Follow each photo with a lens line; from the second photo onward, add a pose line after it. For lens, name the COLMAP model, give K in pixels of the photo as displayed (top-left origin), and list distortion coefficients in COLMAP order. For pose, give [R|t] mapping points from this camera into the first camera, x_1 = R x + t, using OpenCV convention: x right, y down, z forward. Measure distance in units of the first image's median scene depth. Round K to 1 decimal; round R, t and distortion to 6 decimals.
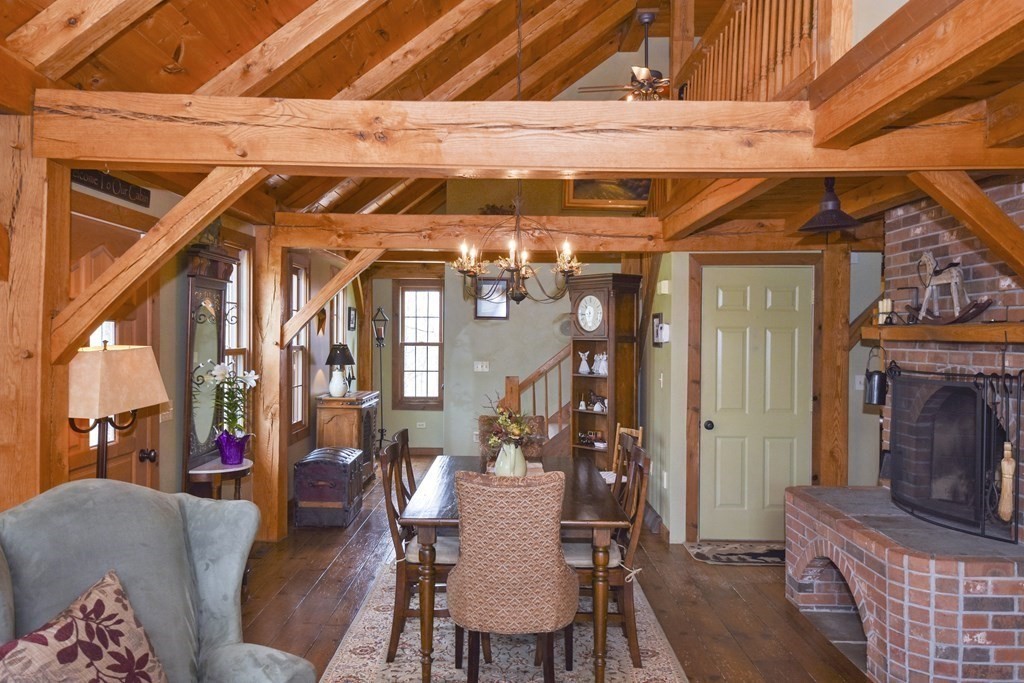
lens RADIAL K [[830.1, 0, 512.0], [0, 830.1, 341.5], [0, 0, 1]] dist [0.036024, -0.000001]
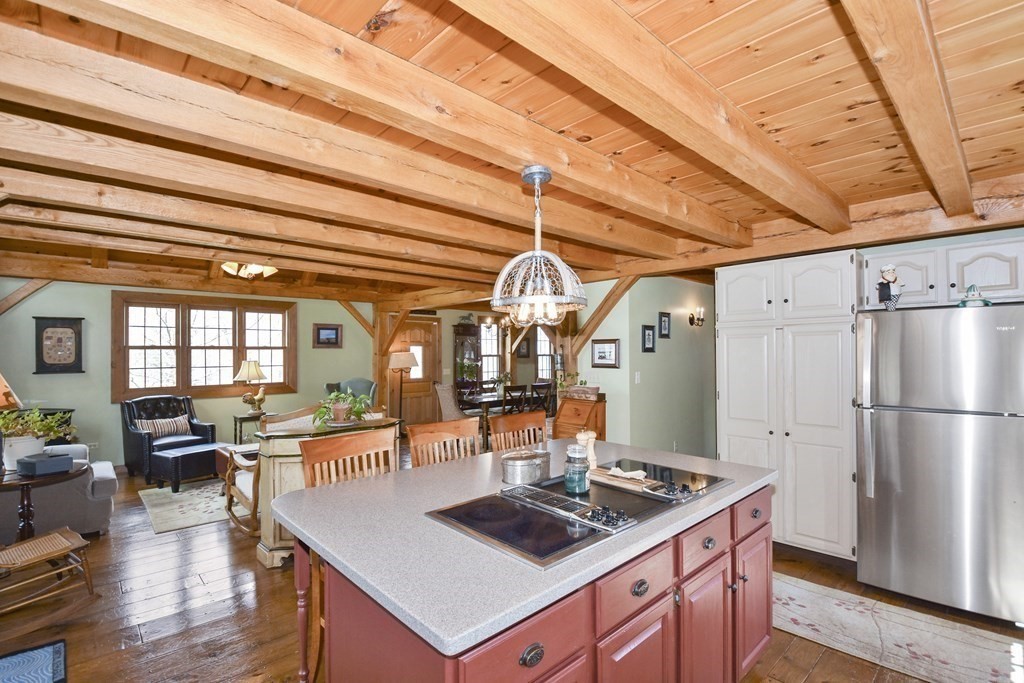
lens RADIAL K [[479.9, 0, 515.4], [0, 479.9, 348.3], [0, 0, 1]] dist [-0.014914, -0.000599]
pose [[0.684946, -0.023083, -0.728228, 0.946994], [0.007229, 0.999664, -0.024888, 0.027869], [0.728558, 0.011783, 0.684883, -0.127578]]
